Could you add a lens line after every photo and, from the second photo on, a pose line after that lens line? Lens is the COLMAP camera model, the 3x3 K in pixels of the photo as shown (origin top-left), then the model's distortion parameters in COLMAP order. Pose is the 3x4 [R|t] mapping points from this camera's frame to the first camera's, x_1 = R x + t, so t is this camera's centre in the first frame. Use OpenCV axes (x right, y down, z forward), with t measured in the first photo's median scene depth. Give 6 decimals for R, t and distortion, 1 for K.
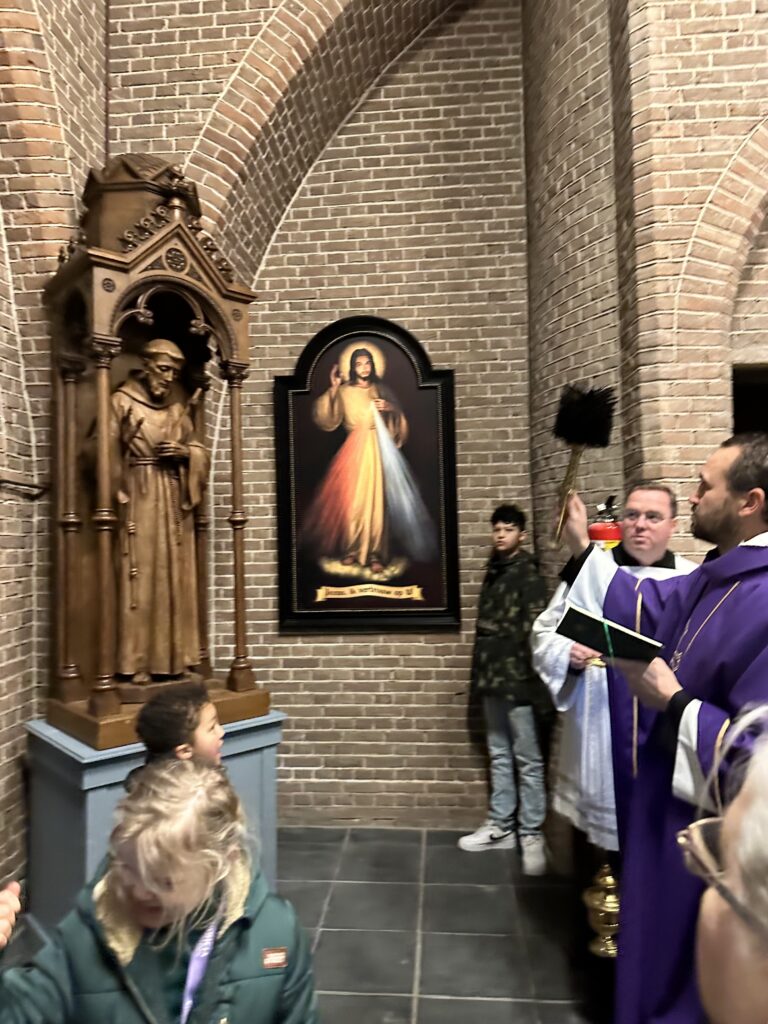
lens RADIAL K [[742.3, 0, 384.0], [0, 742.3, 512.0], [0, 0, 1]] dist [0.027999, -0.043407]
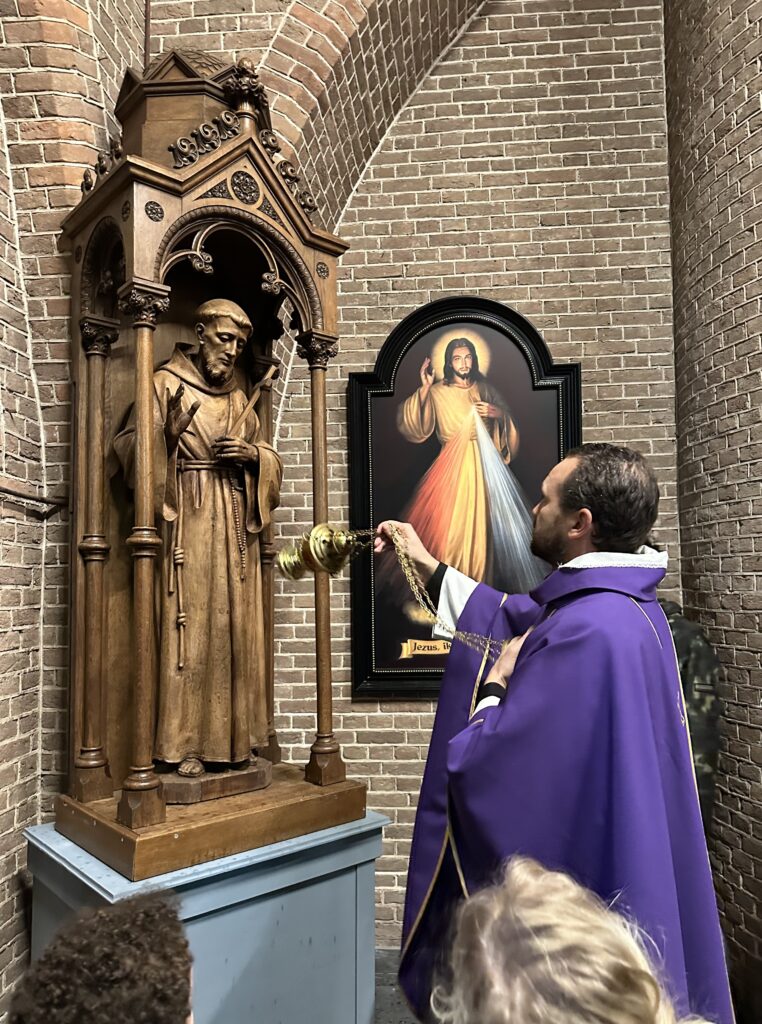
lens RADIAL K [[703.6, 0, 382.5], [0, 703.6, 553.2], [0, 0, 1]] dist [0.003374, -0.005728]
pose [[0.999872, 0.005804, 0.014899, -0.144127], [-0.005483, 0.999753, -0.021526, 0.029838], [-0.015020, 0.021442, 0.999657, 0.300823]]
